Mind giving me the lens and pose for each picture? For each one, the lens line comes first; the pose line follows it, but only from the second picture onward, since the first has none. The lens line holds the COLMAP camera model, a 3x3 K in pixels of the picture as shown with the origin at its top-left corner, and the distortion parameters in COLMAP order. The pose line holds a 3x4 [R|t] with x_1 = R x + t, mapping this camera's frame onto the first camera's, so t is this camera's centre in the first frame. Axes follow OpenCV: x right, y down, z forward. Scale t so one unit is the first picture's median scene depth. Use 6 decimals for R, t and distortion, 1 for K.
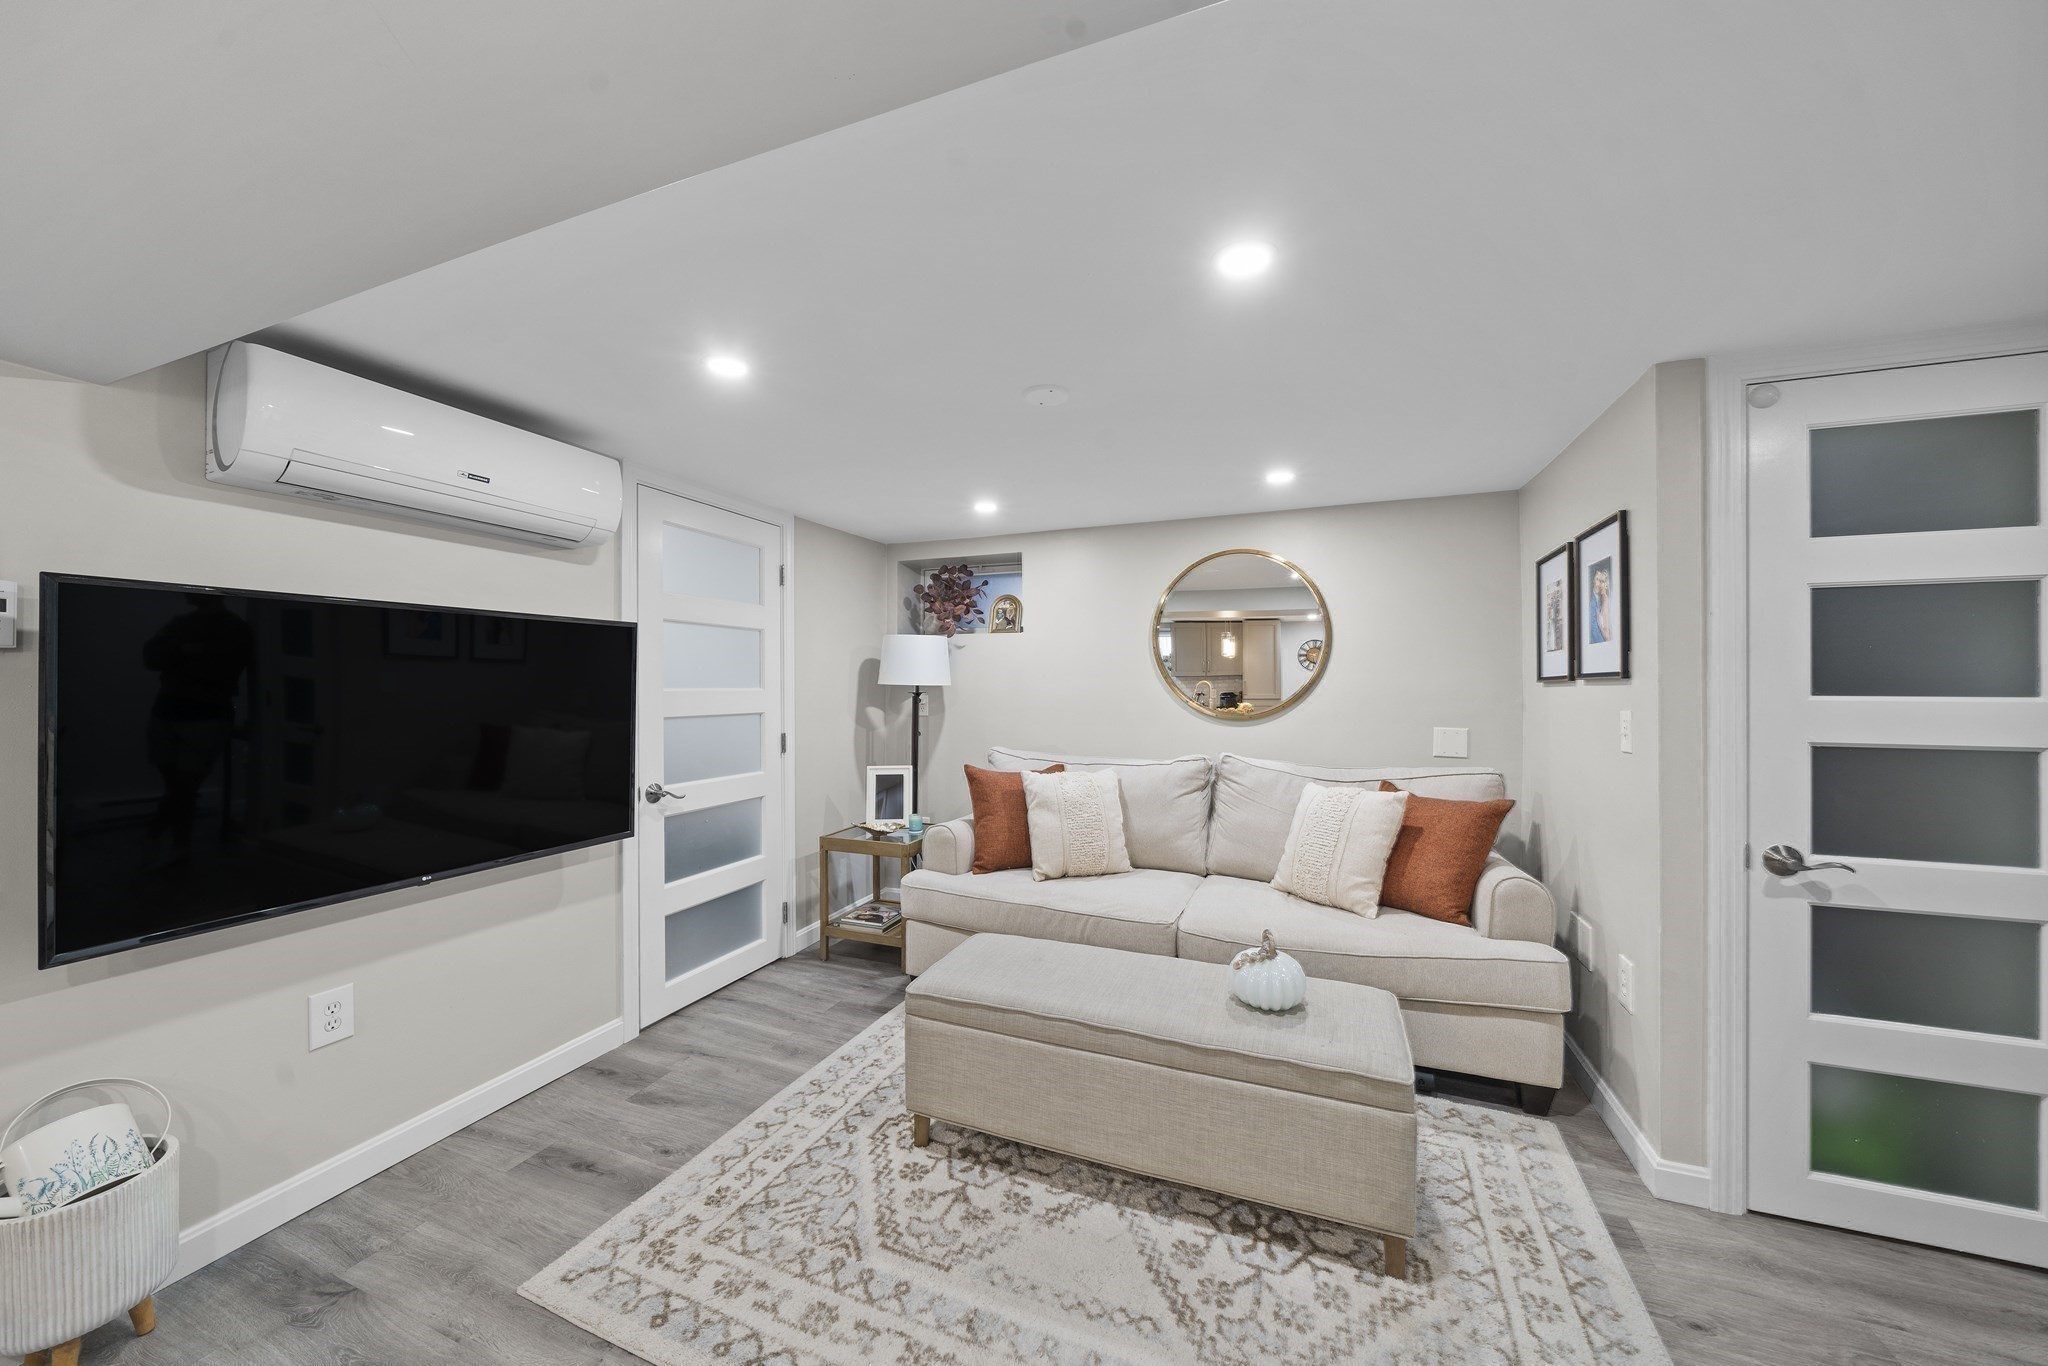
lens RADIAL K [[717.5, 0, 1019.7], [0, 717.5, 687.1], [0, 0, 1]] dist [-0.006370, -0.000012]
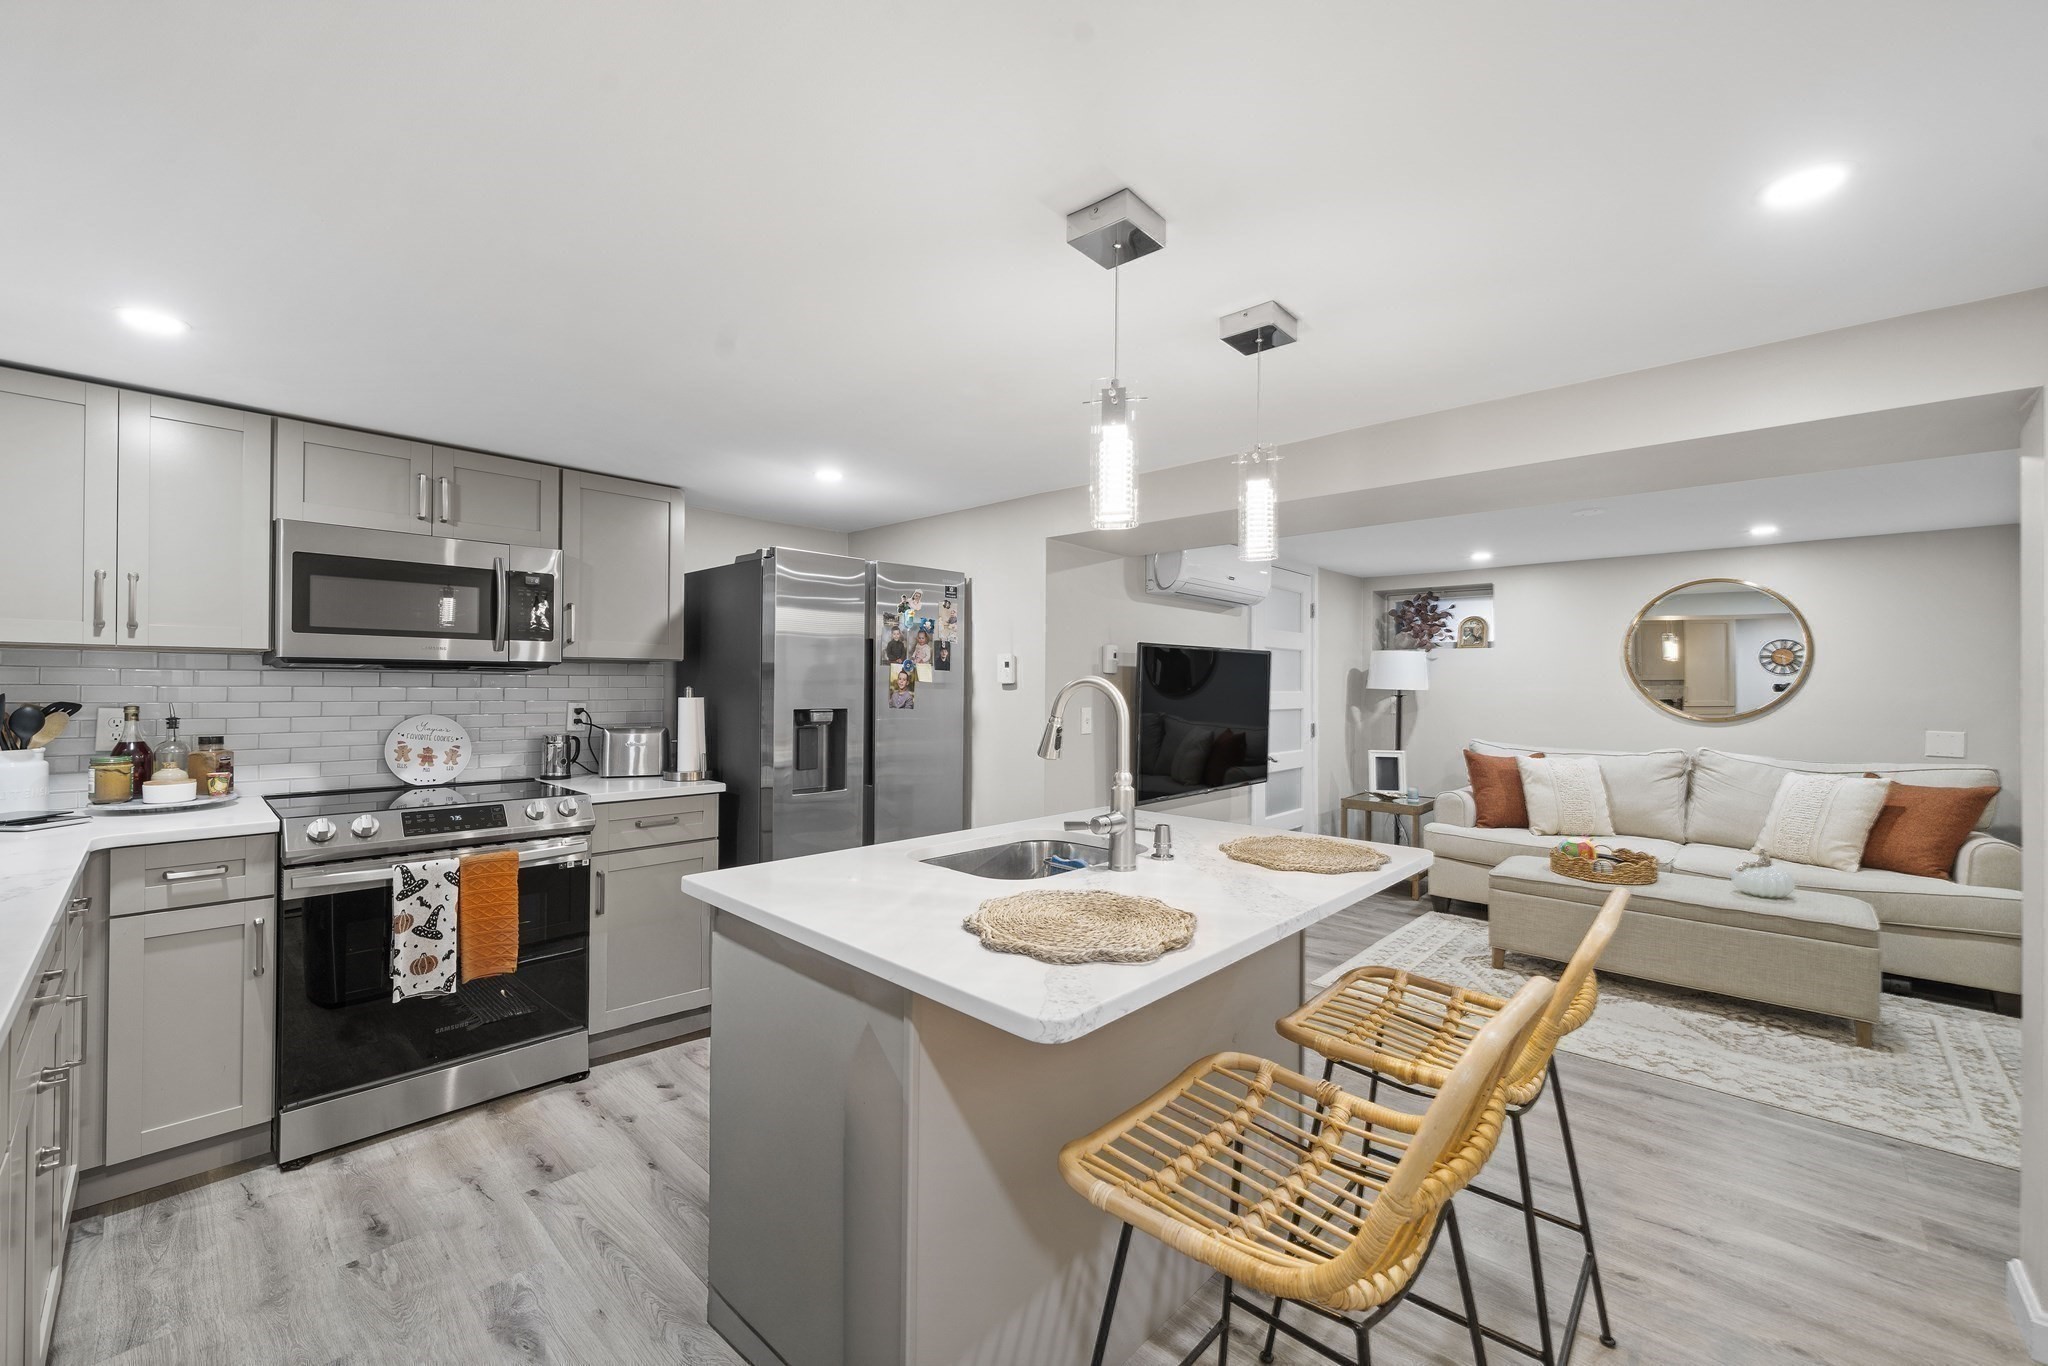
lens RADIAL K [[796.2, 0, 1034.3], [0, 796.2, 684.7], [0, 0, 1]] dist [-0.002211, 0.000811]
pose [[0.936198, 0.007831, -0.351385, -0.386903], [-0.009107, 0.999957, -0.001980, -0.004431], [0.351354, 0.005054, 0.936229, -0.856465]]
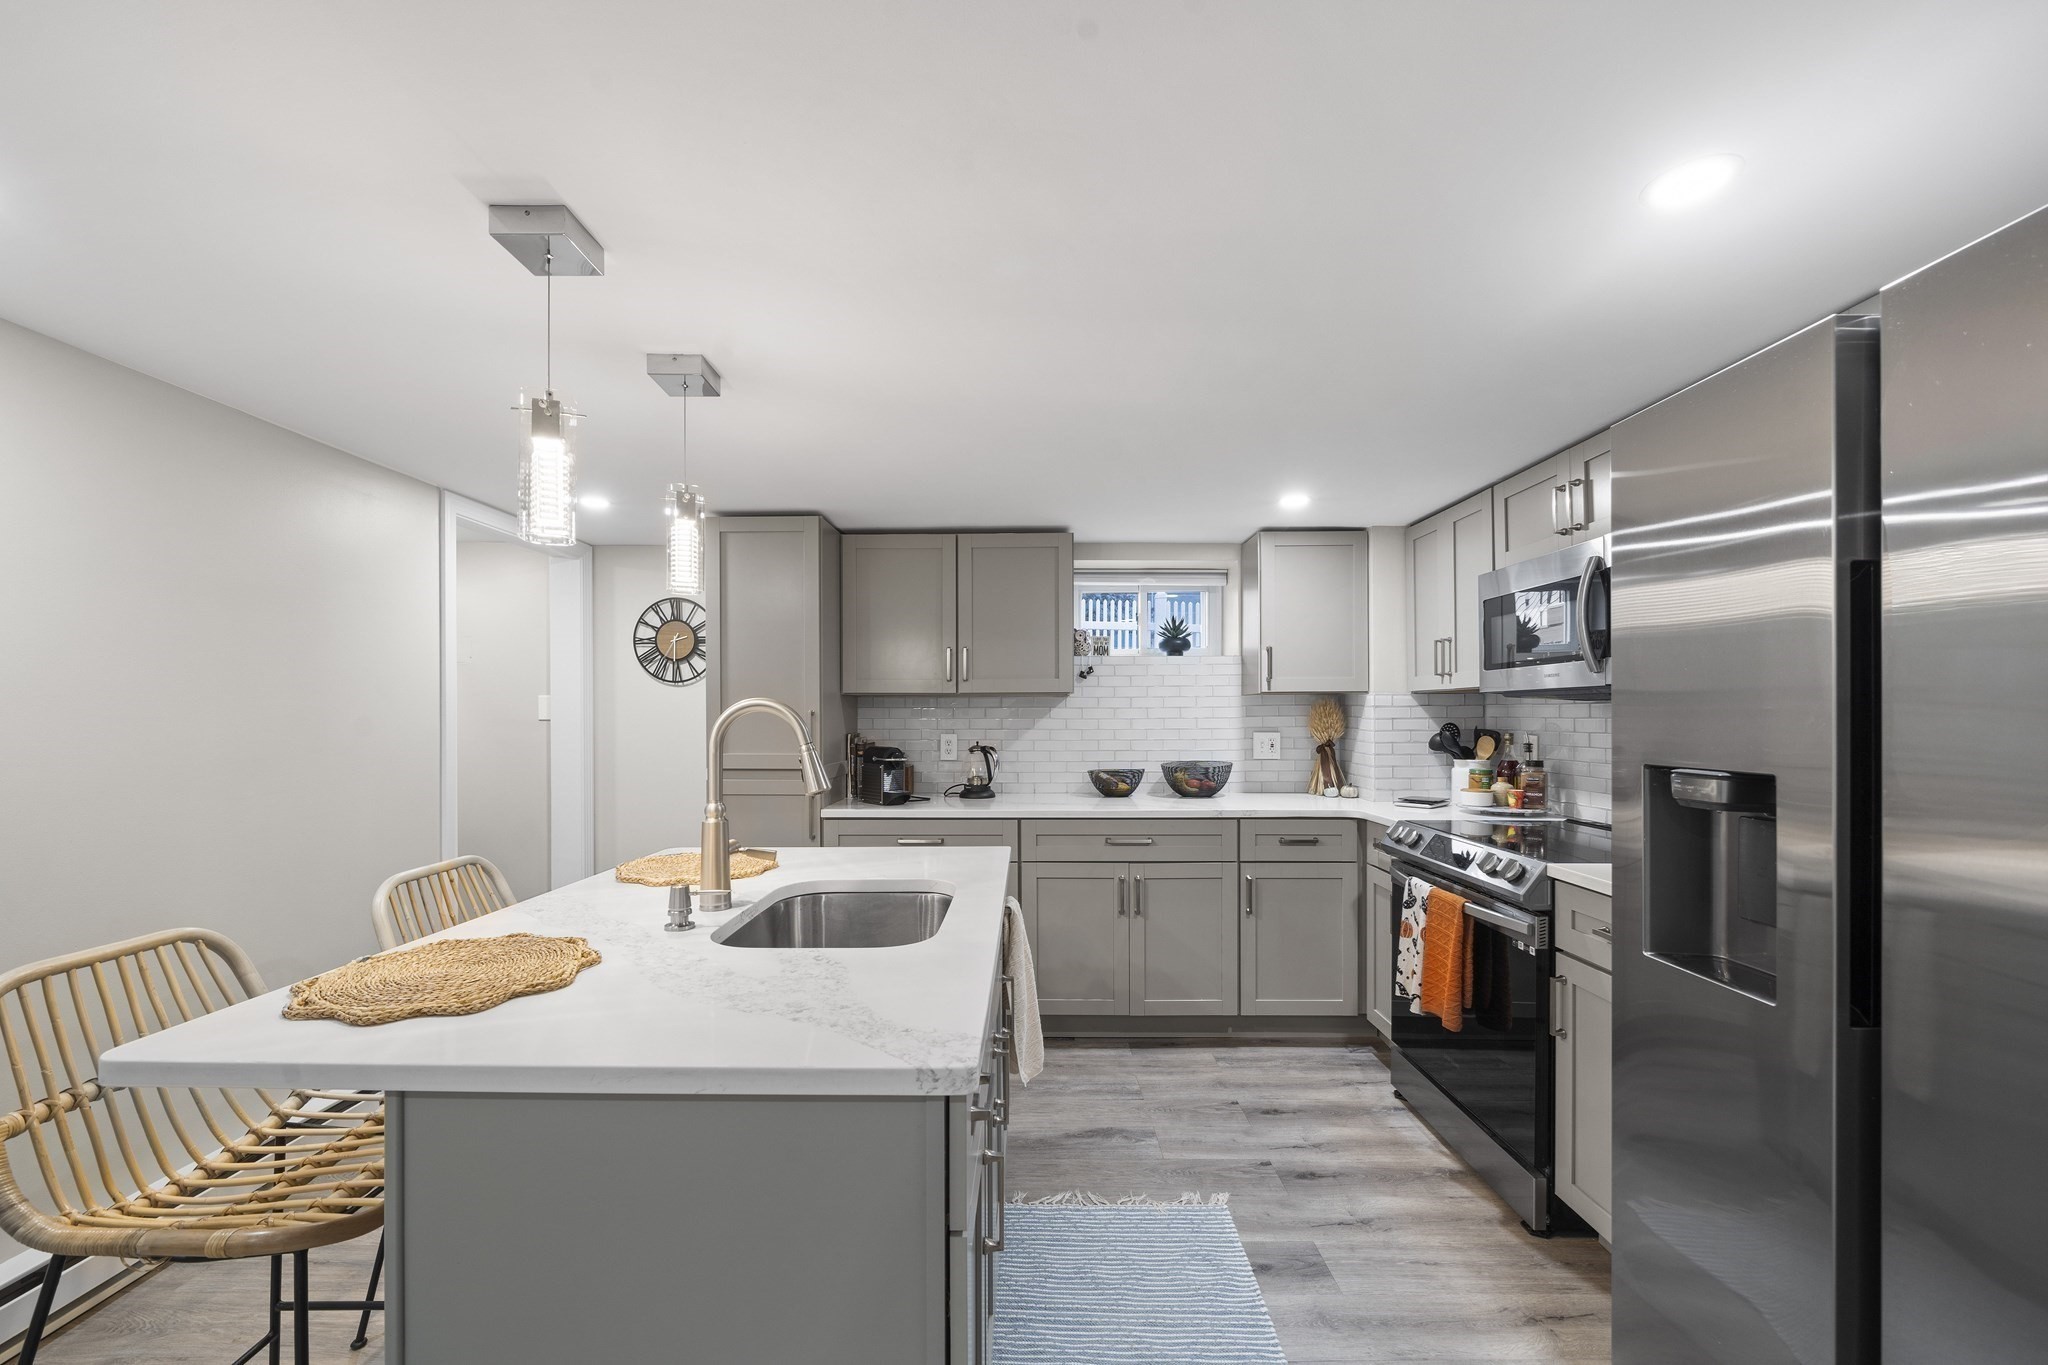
lens RADIAL K [[777.9, 0, 1040.6], [0, 777.9, 721.7], [0, 0, 1]] dist [-0.000853, -0.000180]
pose [[-0.914717, 0.000675, -0.404095, -0.544491], [-0.003174, 0.999956, 0.008856, 0.000853], [0.404084, 0.009384, -0.914674, 0.413960]]
